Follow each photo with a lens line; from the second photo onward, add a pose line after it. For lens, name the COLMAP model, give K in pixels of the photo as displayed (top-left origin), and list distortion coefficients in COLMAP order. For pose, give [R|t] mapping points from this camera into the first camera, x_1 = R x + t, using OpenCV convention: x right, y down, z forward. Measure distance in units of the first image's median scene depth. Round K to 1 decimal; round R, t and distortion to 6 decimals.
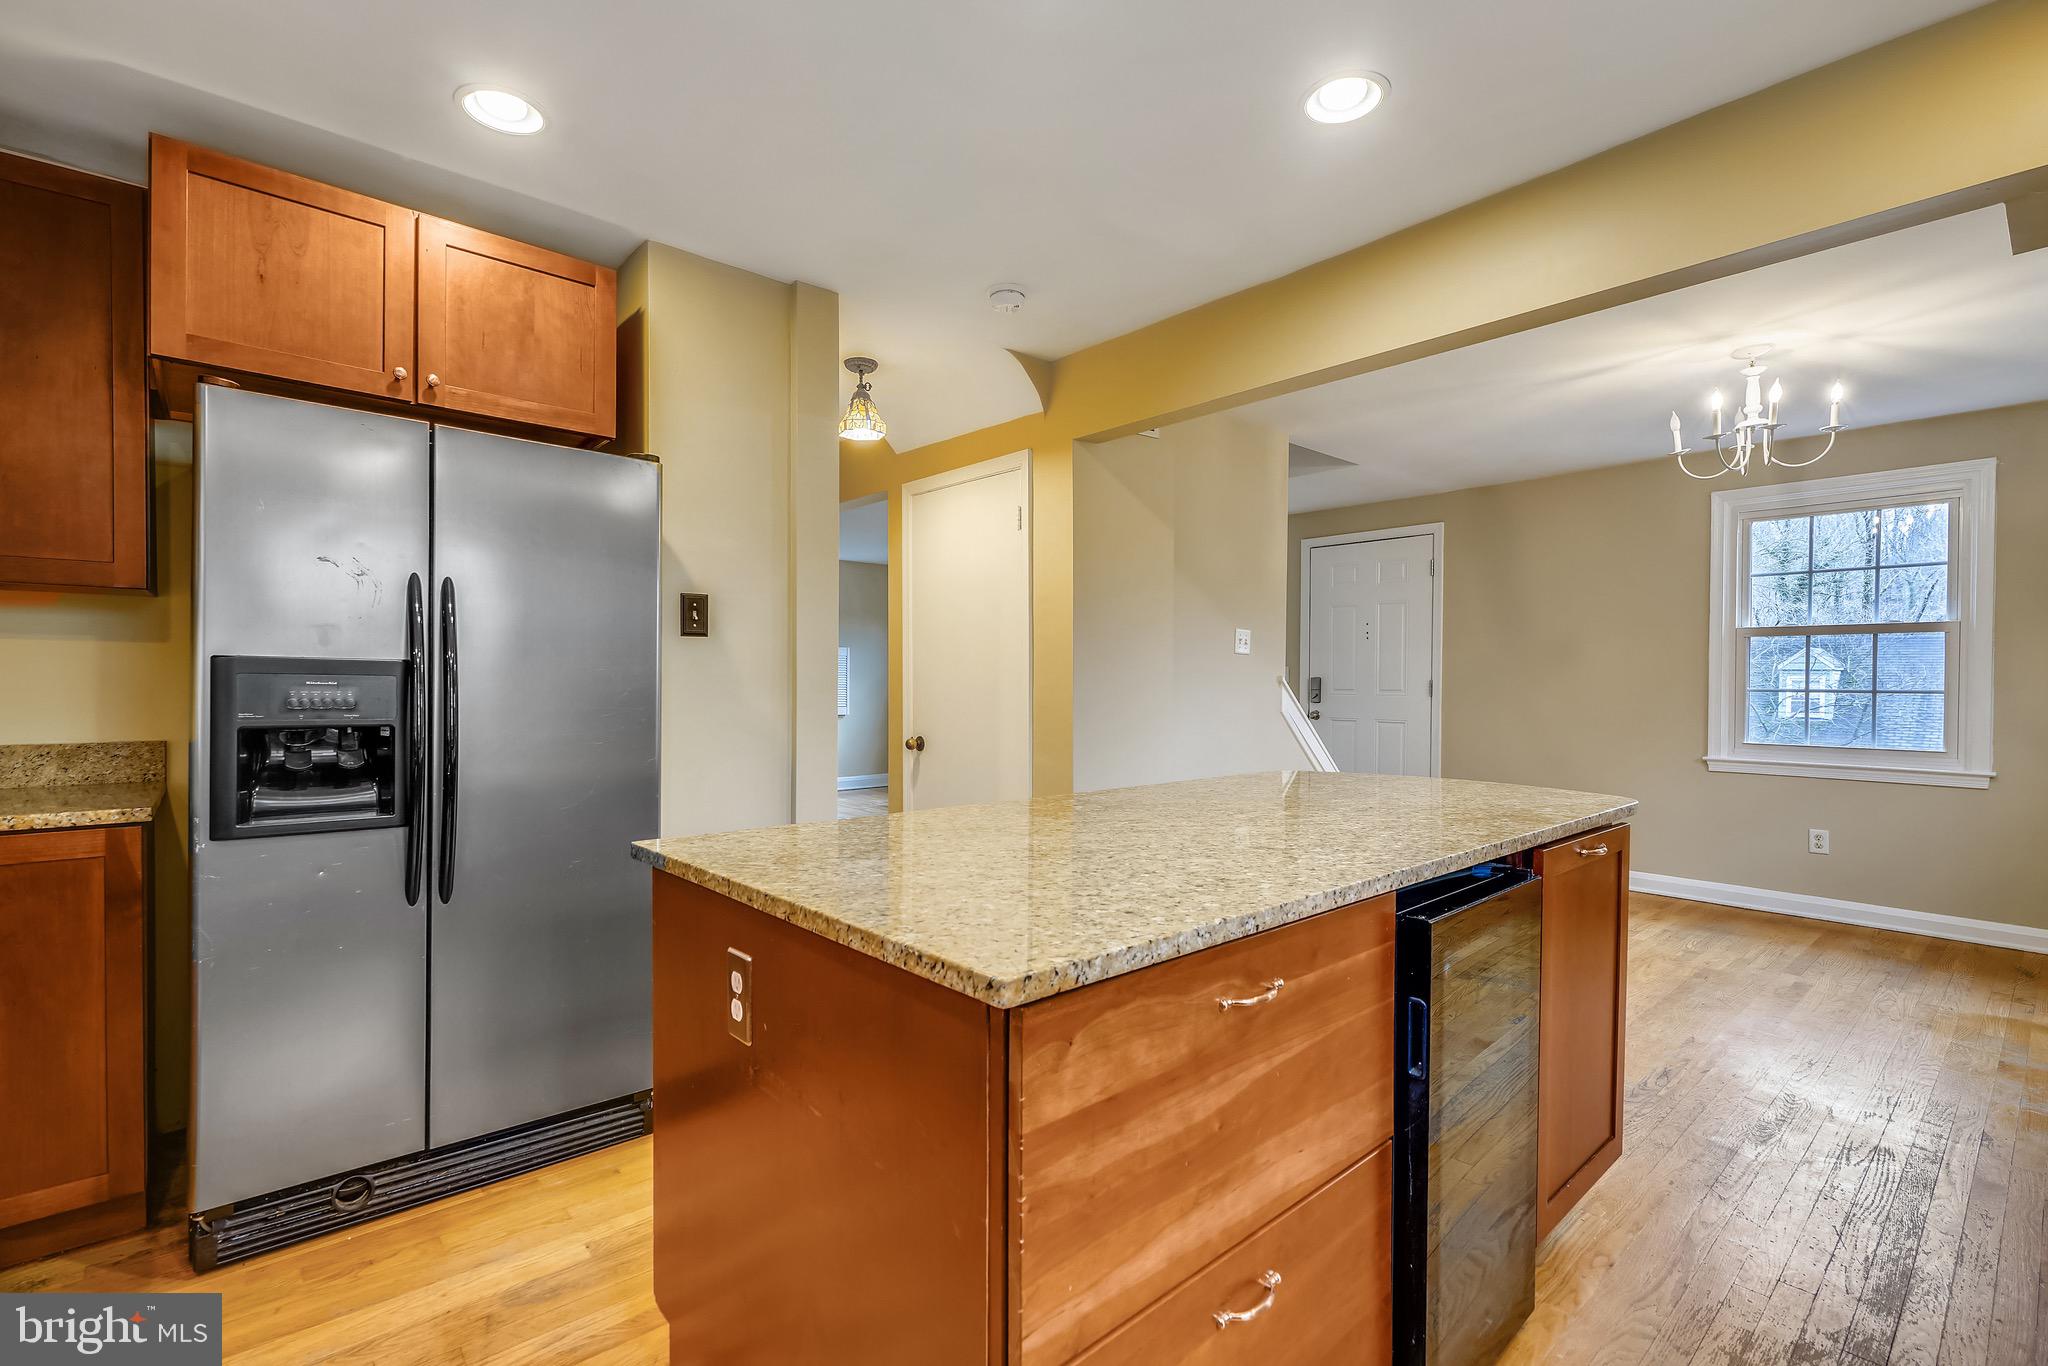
lens RADIAL K [[927.1, 0, 1025.4], [0, 927.1, 689.5], [0, 0, 1]] dist [0.002977, 0.000811]
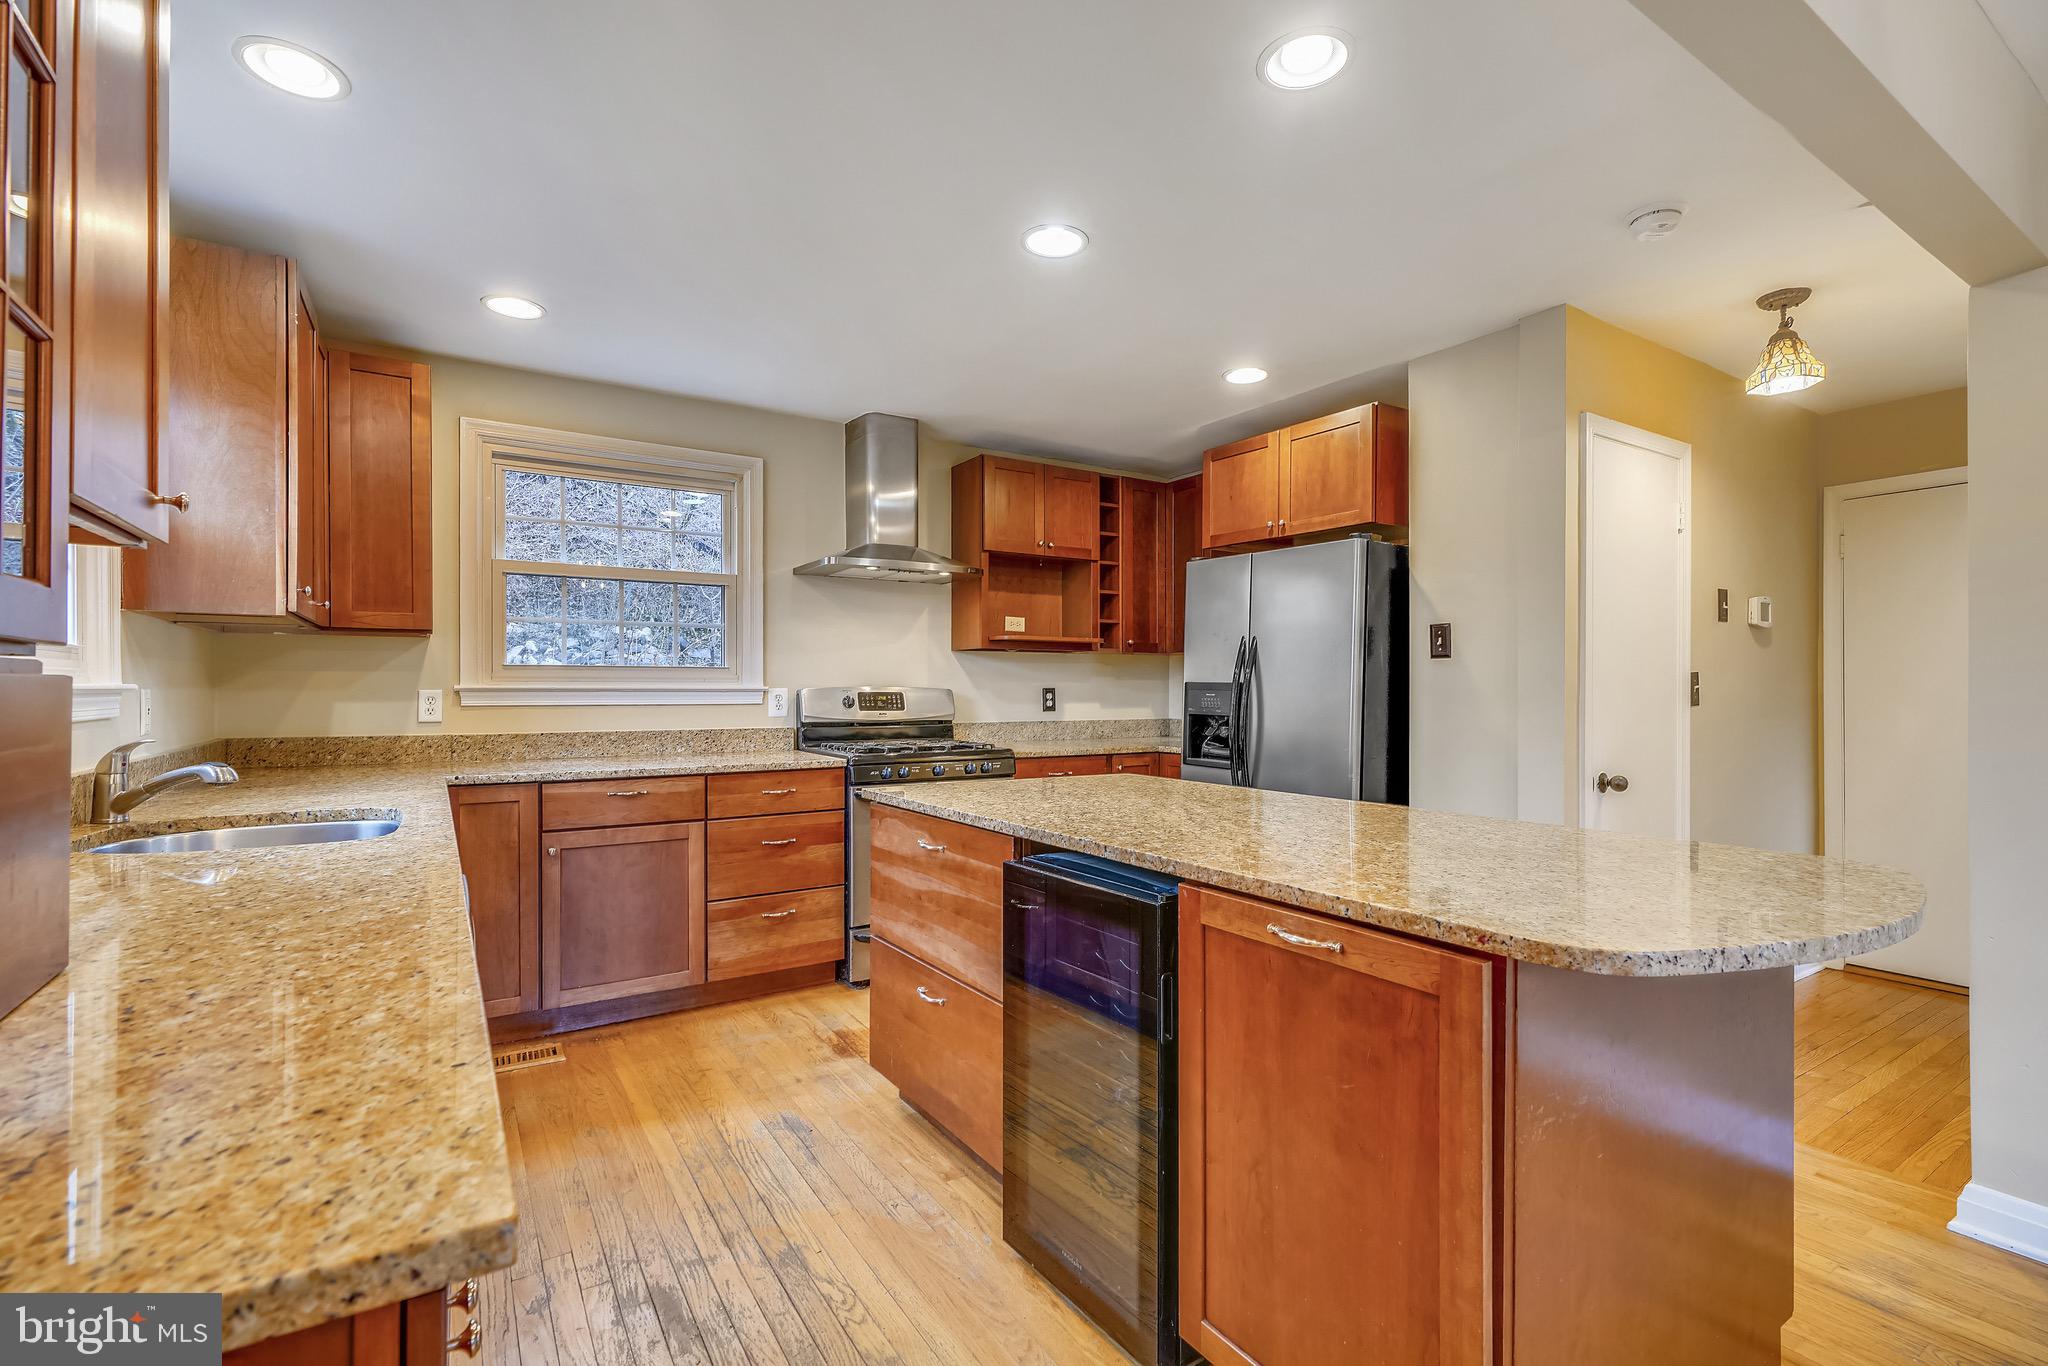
lens RADIAL K [[927.1, 0, 1025.4], [0, 927.1, 689.5], [0, 0, 1]] dist [0.002977, 0.000811]
pose [[-0.142407, -0.004496, -0.989798, 1.216704], [-0.012260, 0.999921, -0.002779, -0.006882], [0.989732, 0.011739, -0.142451, 0.812991]]
